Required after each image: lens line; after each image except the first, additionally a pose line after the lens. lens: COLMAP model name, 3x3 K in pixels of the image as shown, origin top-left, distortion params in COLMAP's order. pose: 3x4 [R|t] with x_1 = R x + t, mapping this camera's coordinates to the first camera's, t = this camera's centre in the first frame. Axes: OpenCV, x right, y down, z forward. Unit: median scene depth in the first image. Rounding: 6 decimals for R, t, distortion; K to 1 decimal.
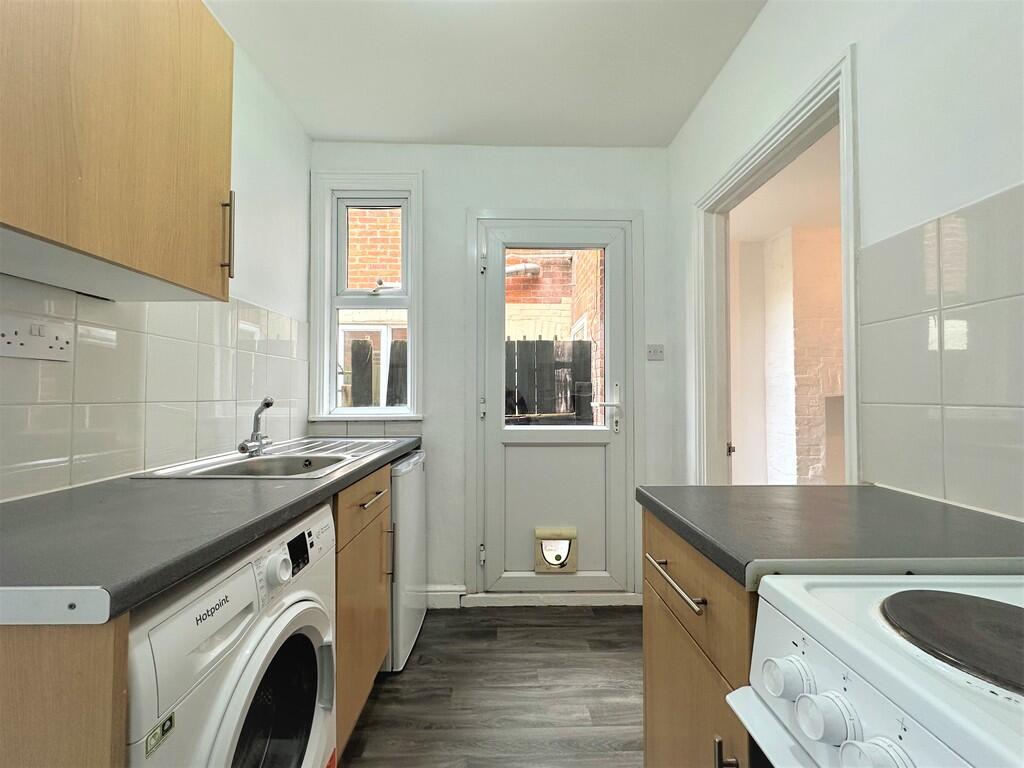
lens RADIAL K [[405.4, 0, 512.0], [0, 405.4, 384.0], [0, 0, 1]] dist [-0.001161, -0.000216]
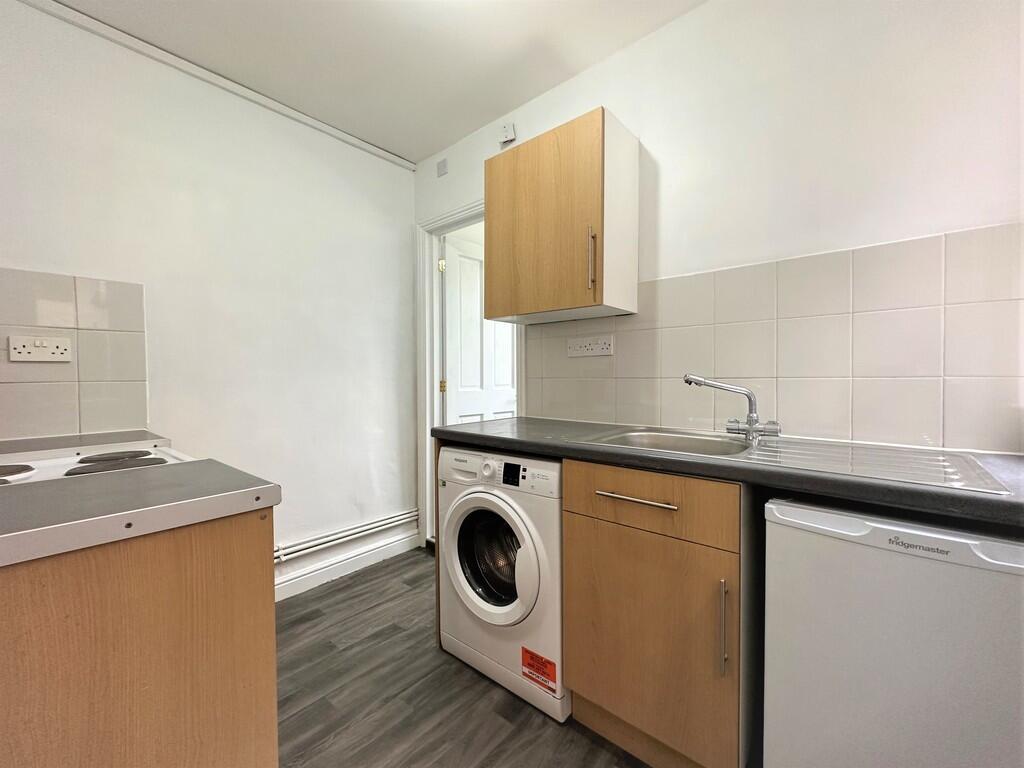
lens RADIAL K [[405.4, 0, 512.0], [0, 405.4, 384.0], [0, 0, 1]] dist [-0.001161, -0.000216]
pose [[-0.658298, 0.024141, -0.752370, 0.590145], [0.027825, 0.999583, 0.007727, 0.054978], [0.752243, -0.015848, -0.658696, 1.890562]]
